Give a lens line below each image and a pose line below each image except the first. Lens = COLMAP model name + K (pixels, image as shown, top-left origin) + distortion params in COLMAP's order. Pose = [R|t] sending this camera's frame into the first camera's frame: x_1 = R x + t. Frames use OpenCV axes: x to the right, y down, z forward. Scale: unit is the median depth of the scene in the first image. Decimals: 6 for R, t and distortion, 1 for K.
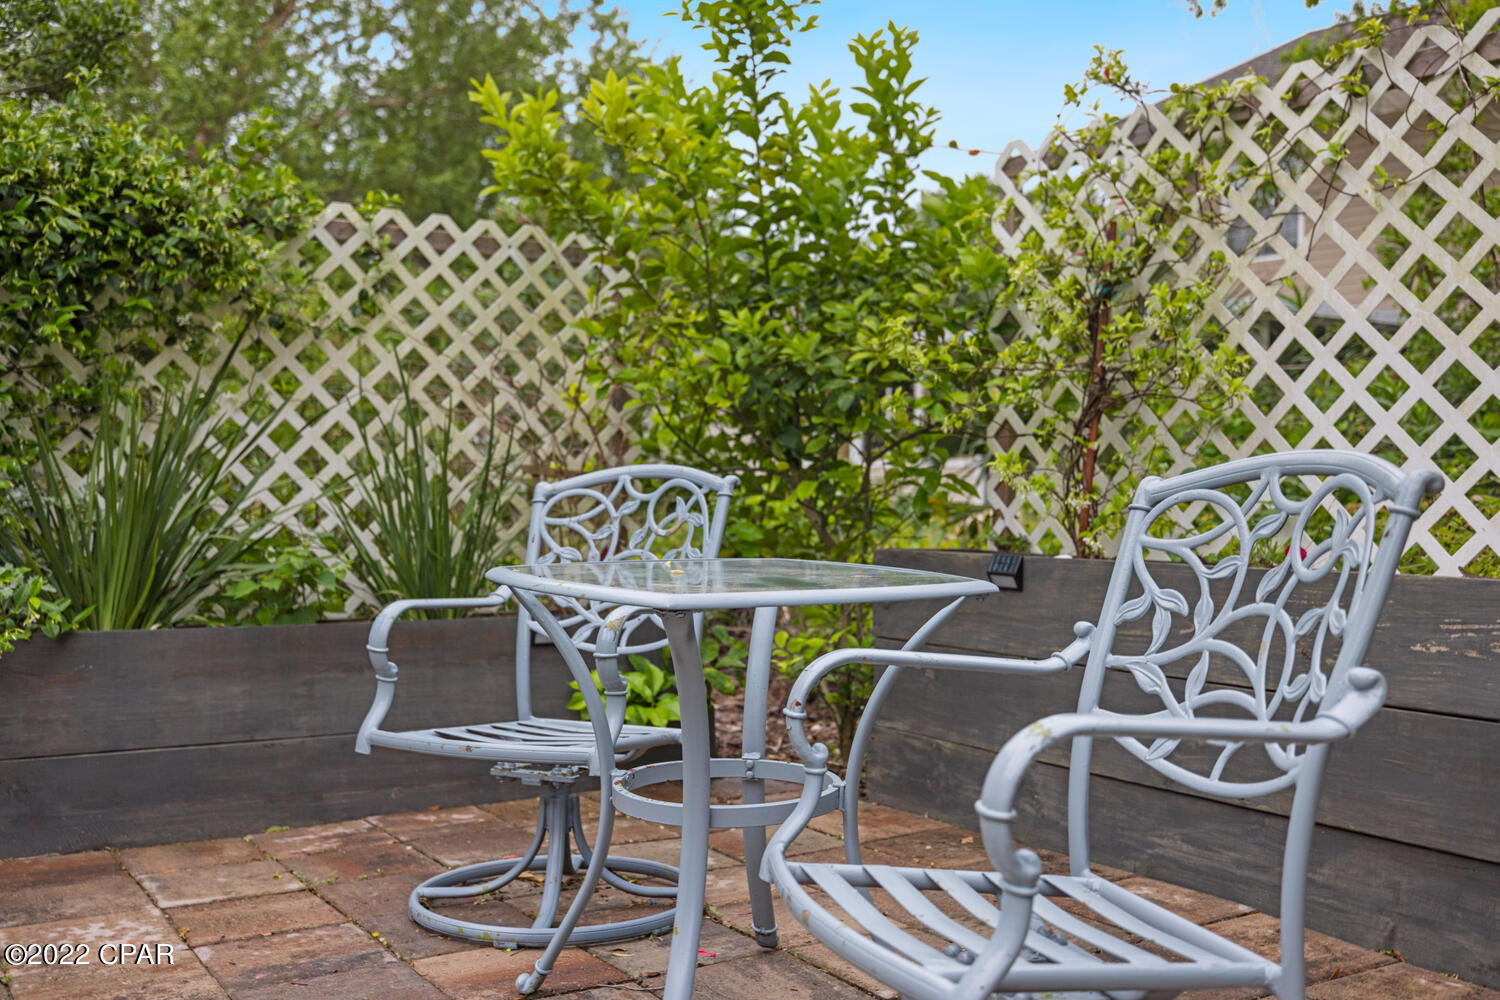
lens RADIAL K [[1430.9, 0, 745.3], [0, 1430.9, 492.1], [0, 0, 1]] dist [-0.000393, 0.000000]
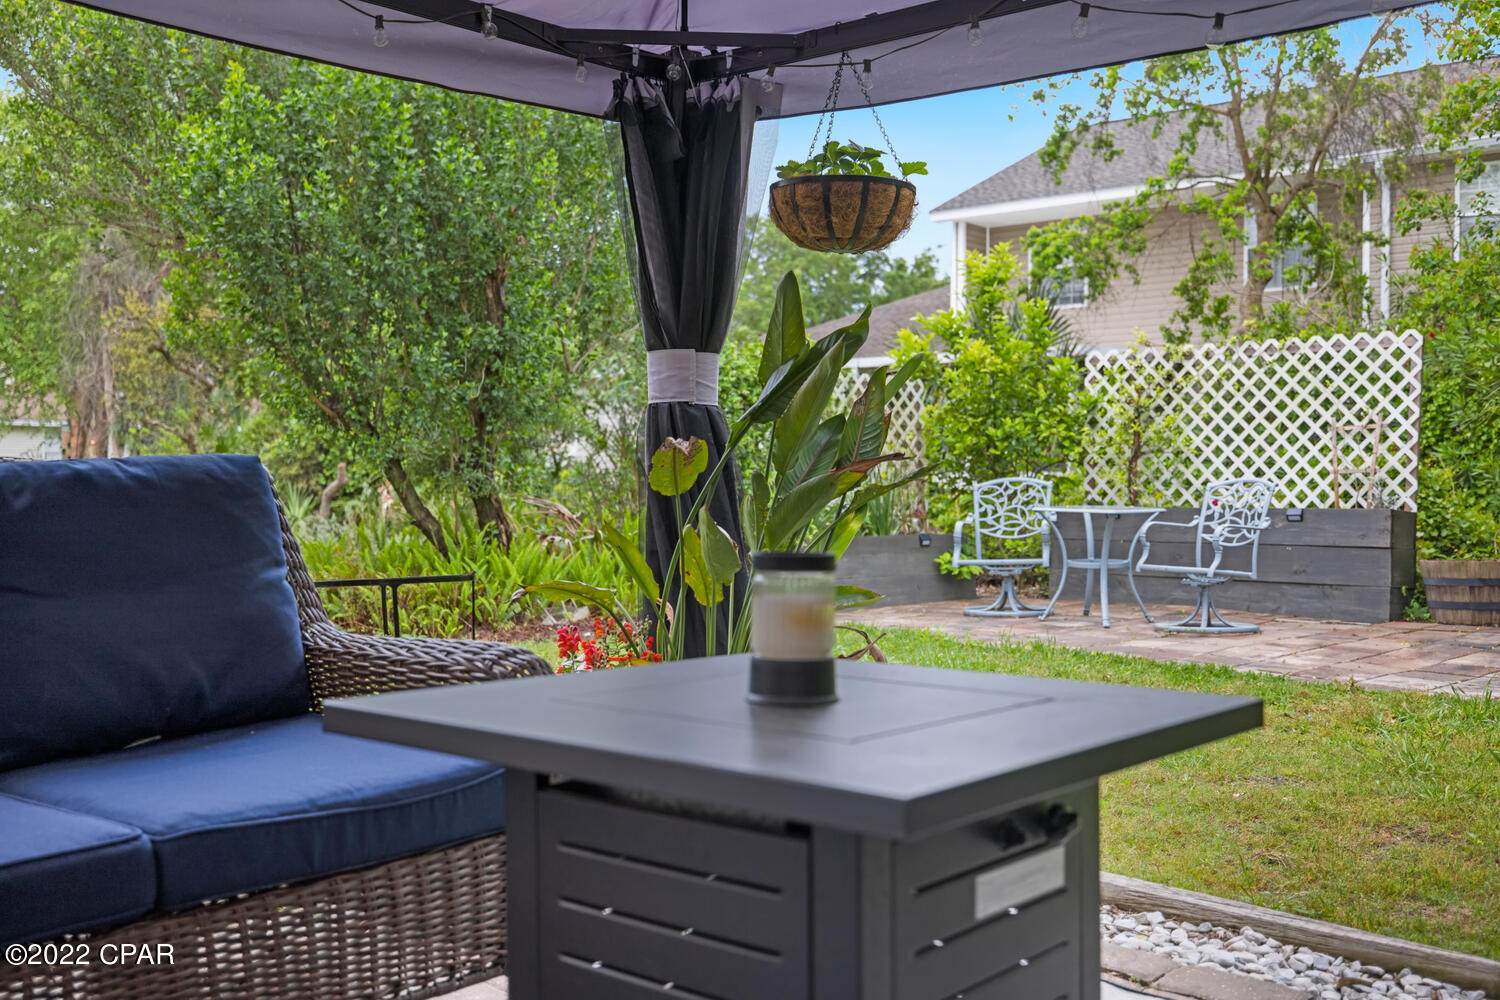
lens RADIAL K [[1430.9, 0, 749.3], [0, 1430.9, 491.1], [0, 0, 1]] dist [-0.000393, 0.000000]
pose [[0.982793, -0.010459, 0.184412, -1.158817], [0.008599, 0.999904, 0.010883, -0.027576], [-0.184508, -0.009110, 0.982789, -1.851208]]
